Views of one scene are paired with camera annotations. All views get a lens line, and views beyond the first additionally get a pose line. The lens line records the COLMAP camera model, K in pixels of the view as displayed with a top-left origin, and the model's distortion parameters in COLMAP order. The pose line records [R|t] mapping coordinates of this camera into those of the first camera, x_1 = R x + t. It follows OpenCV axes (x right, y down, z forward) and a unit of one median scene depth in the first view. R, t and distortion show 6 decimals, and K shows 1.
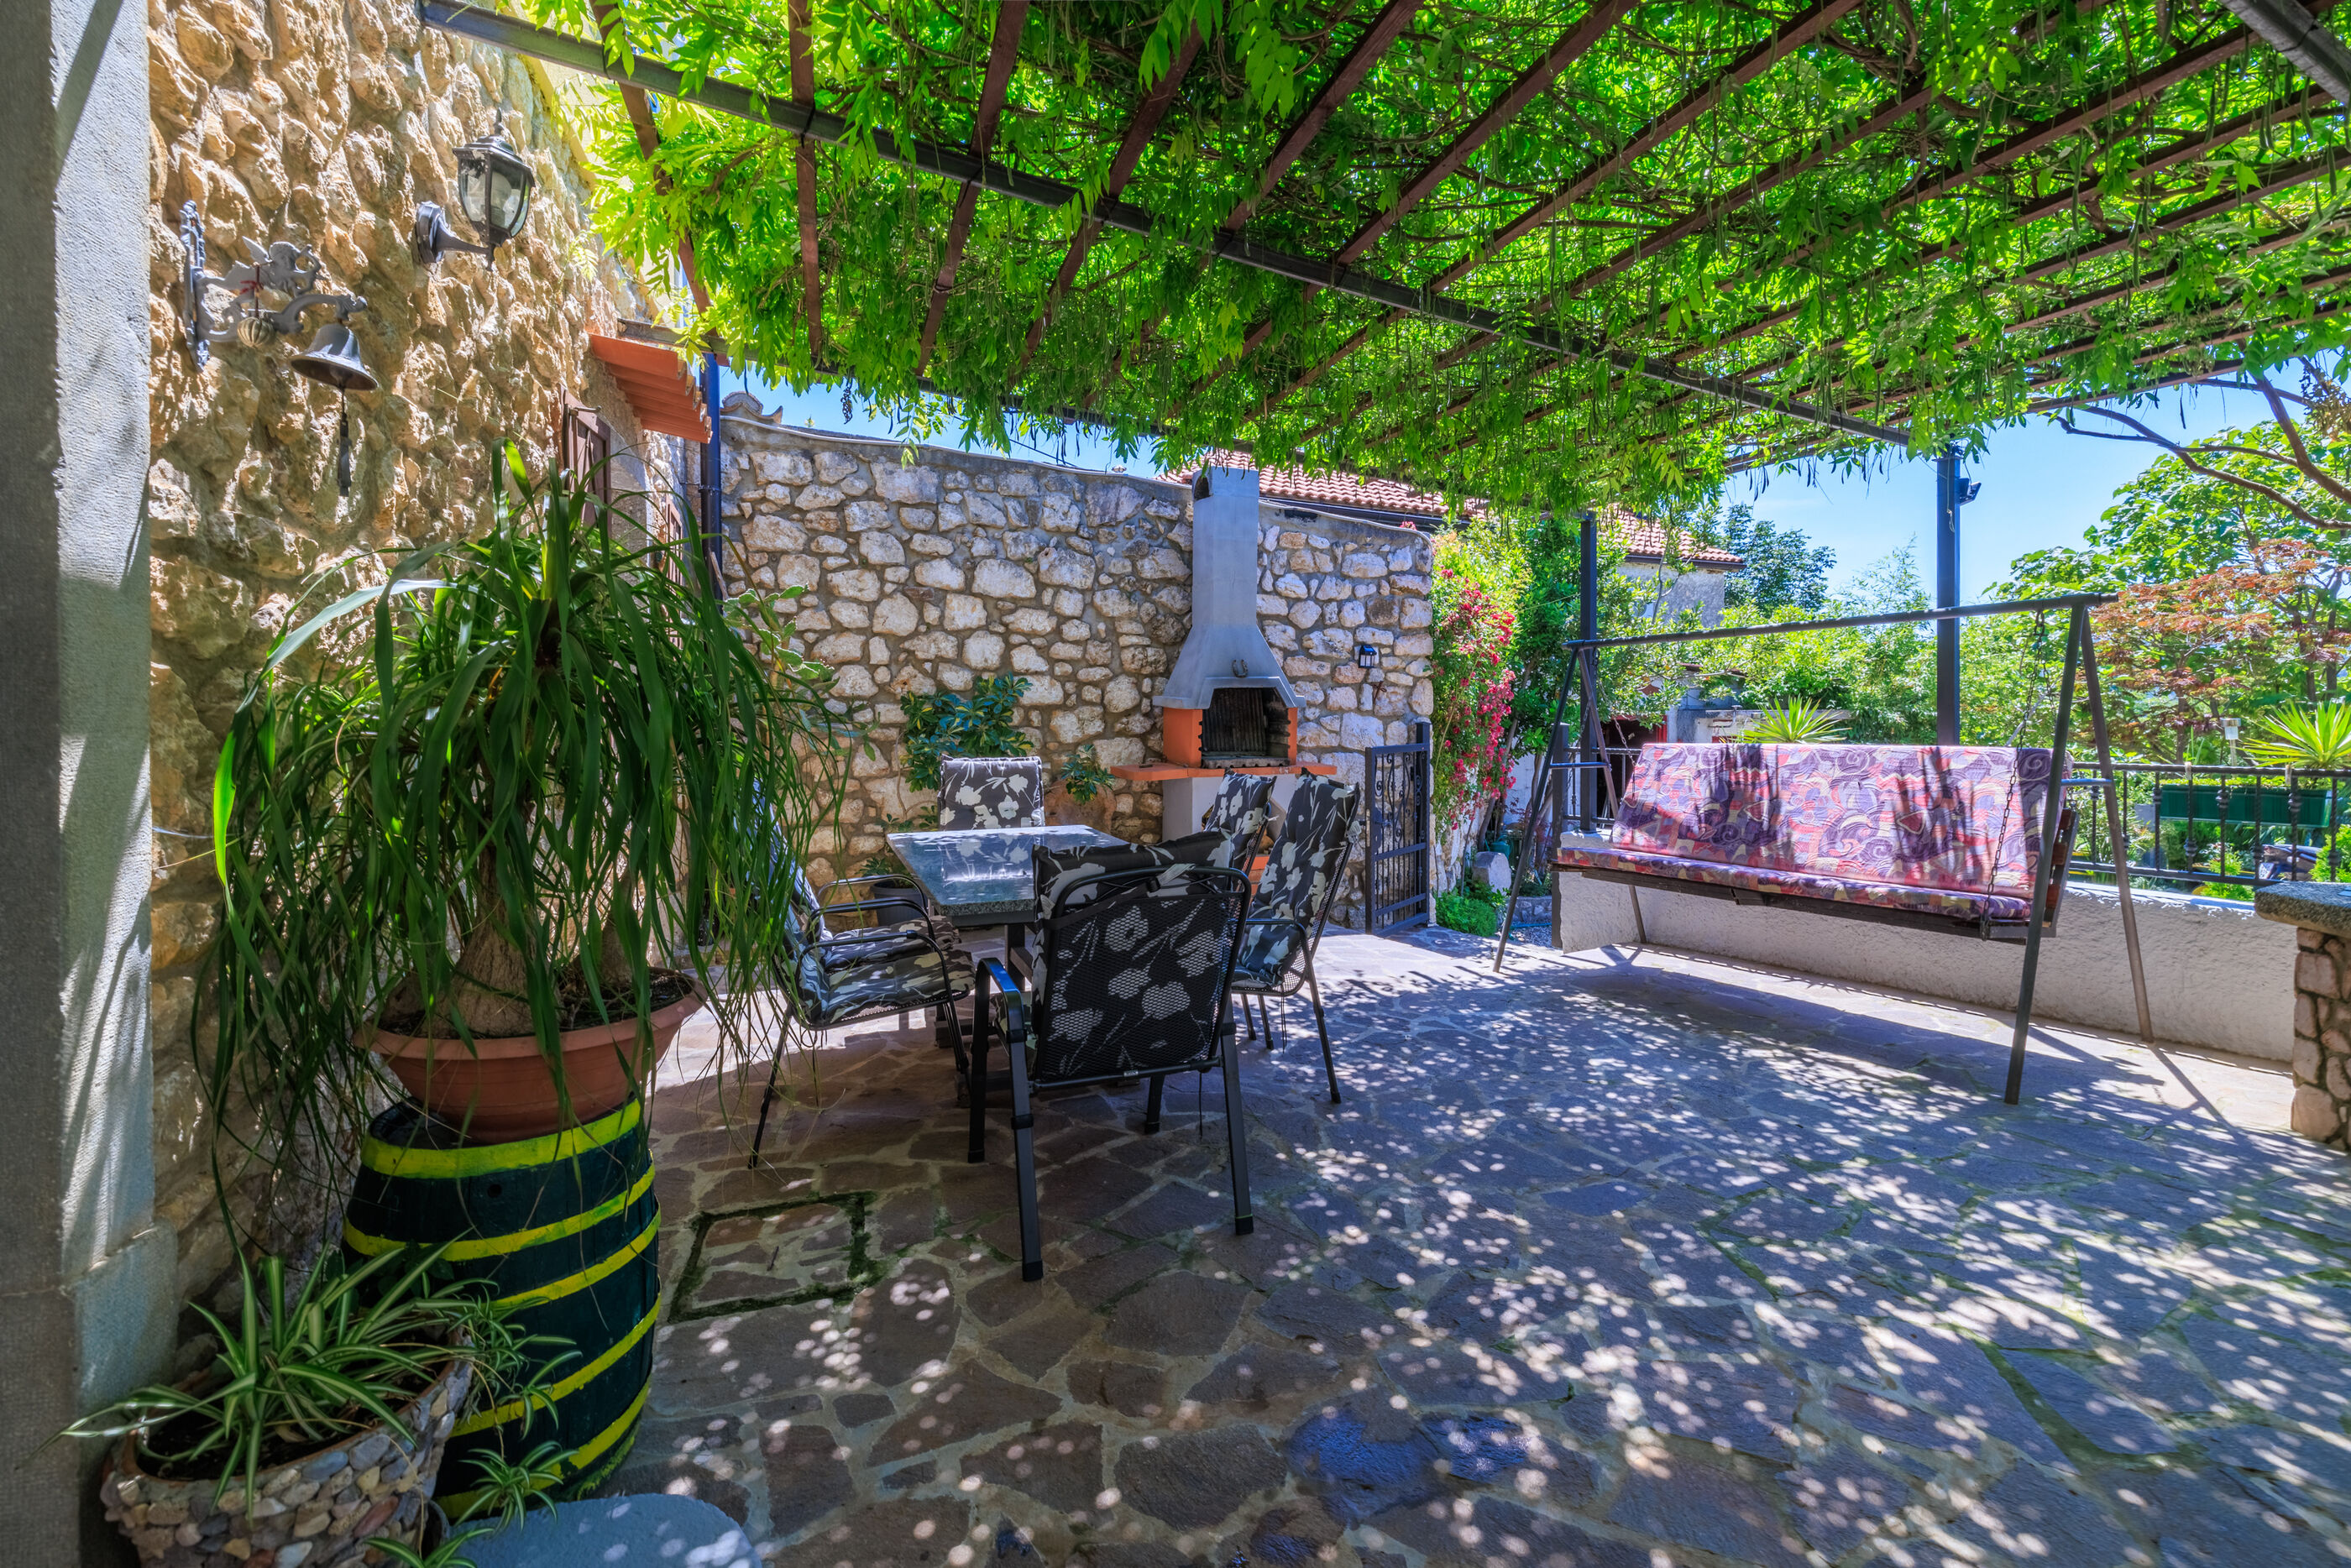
lens RADIAL K [[1010.6, 0, 1192.9], [0, 1010.6, 722.6], [0, 0, 1]] dist [0.002180, -0.000084]
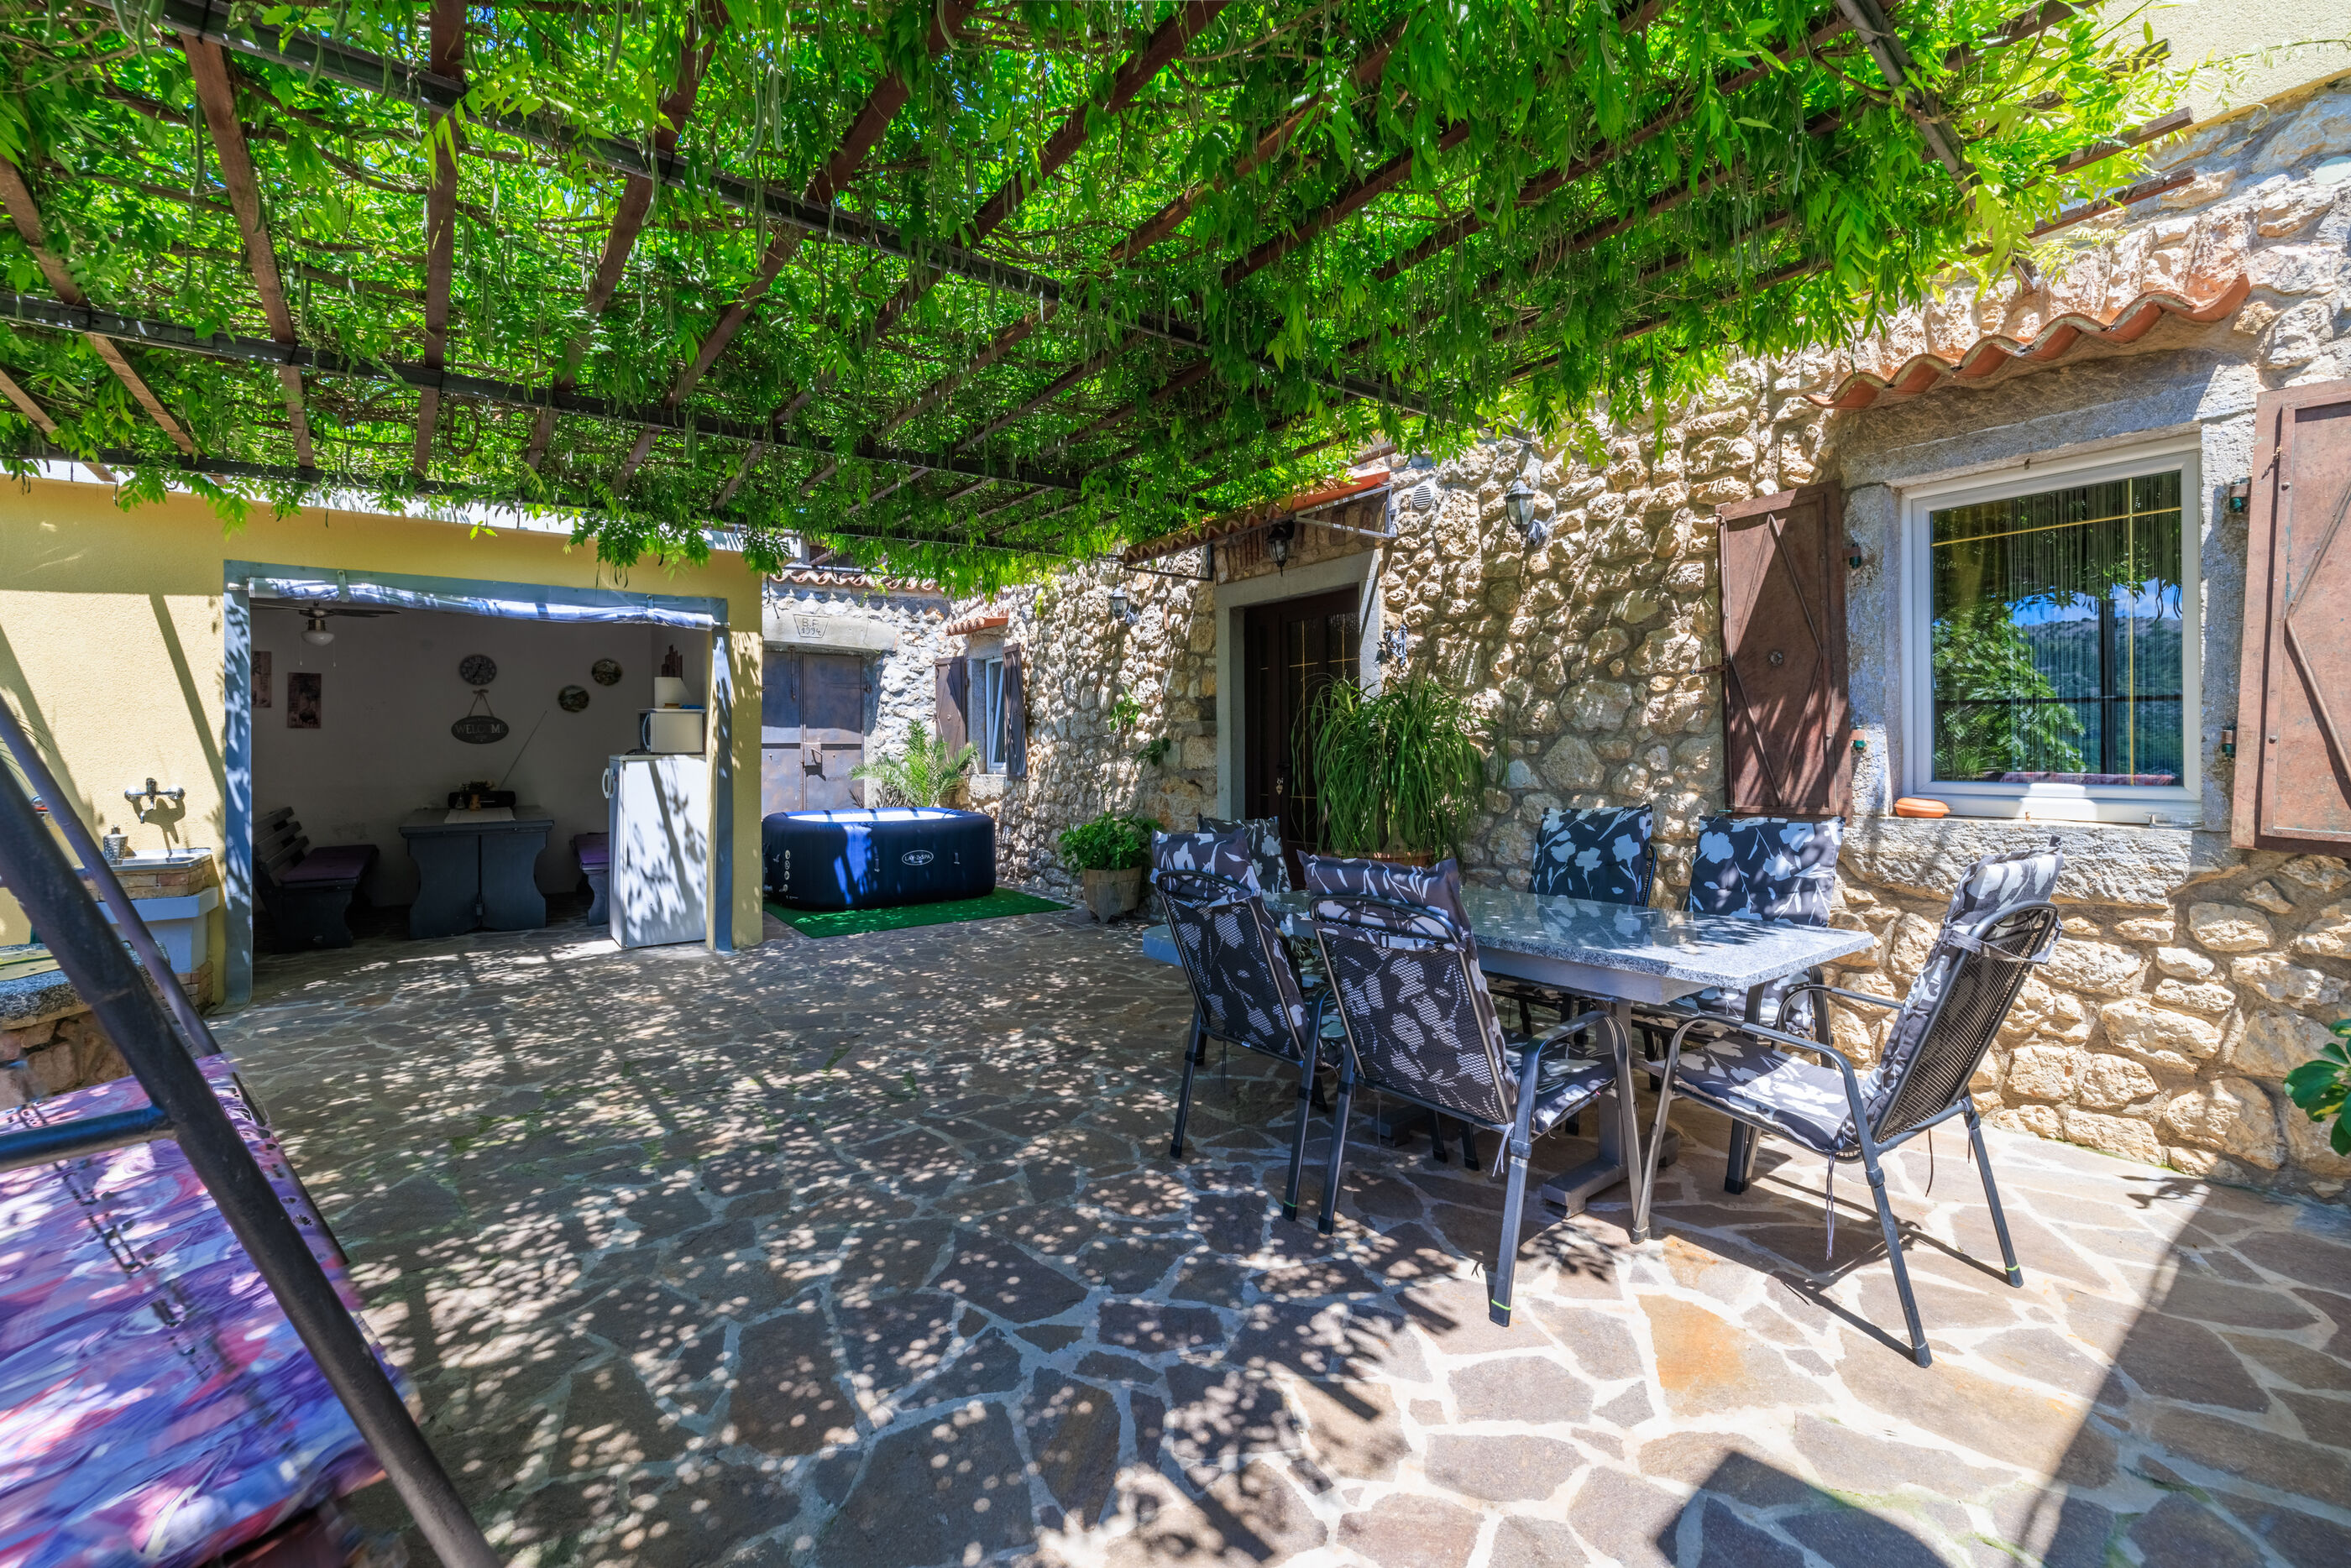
lens RADIAL K [[996.0, 0, 1185.1], [0, 996.0, 742.6], [0, 0, 1]] dist [0.000539, 0.000496]
pose [[-0.958596, 0.003685, -0.284744, 0.225020], [0.004710, 0.999985, -0.002915, -0.010431], [0.284729, -0.004135, -0.958599, 1.078305]]
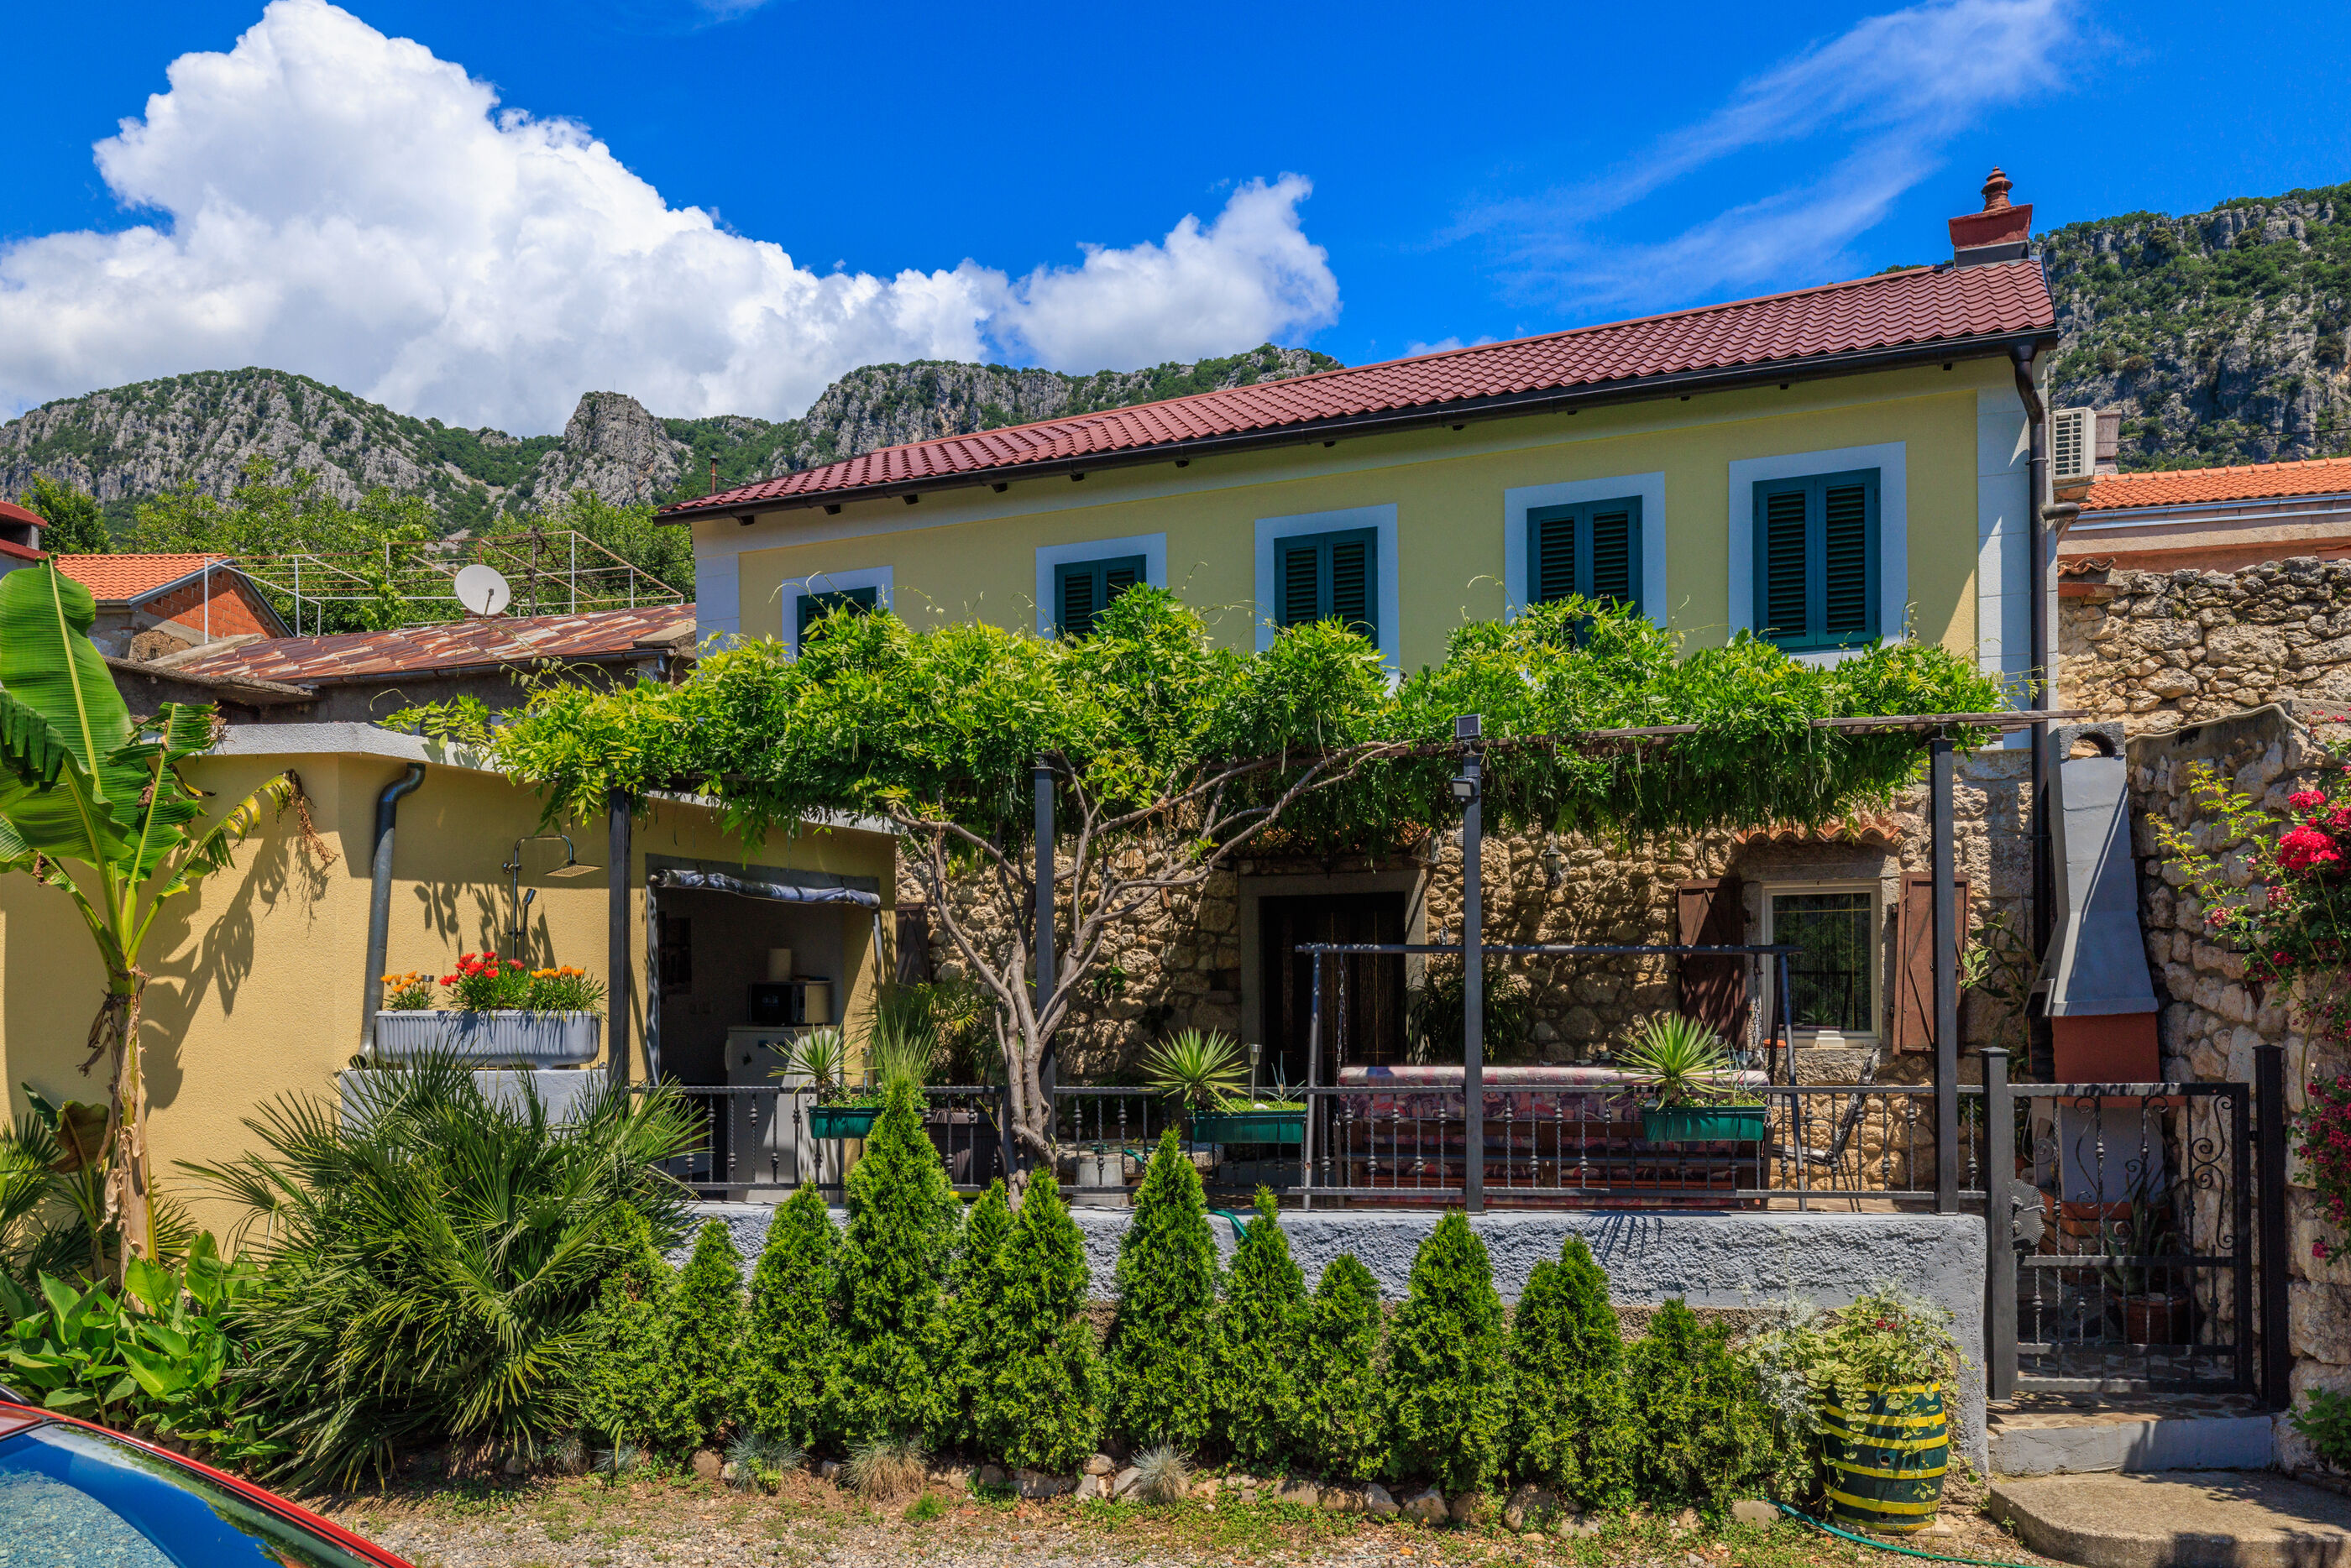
lens RADIAL K [[1664.7, 0, 1177.4], [0, 1664.7, 983.3], [0, 0, 1]] dist [0.003559, -0.003294]
pose [[-0.668517, 0.004980, -0.743680, 1.637901], [0.007217, 0.999974, 0.000209, -0.050174], [0.743662, -0.005228, -0.668535, 1.450090]]
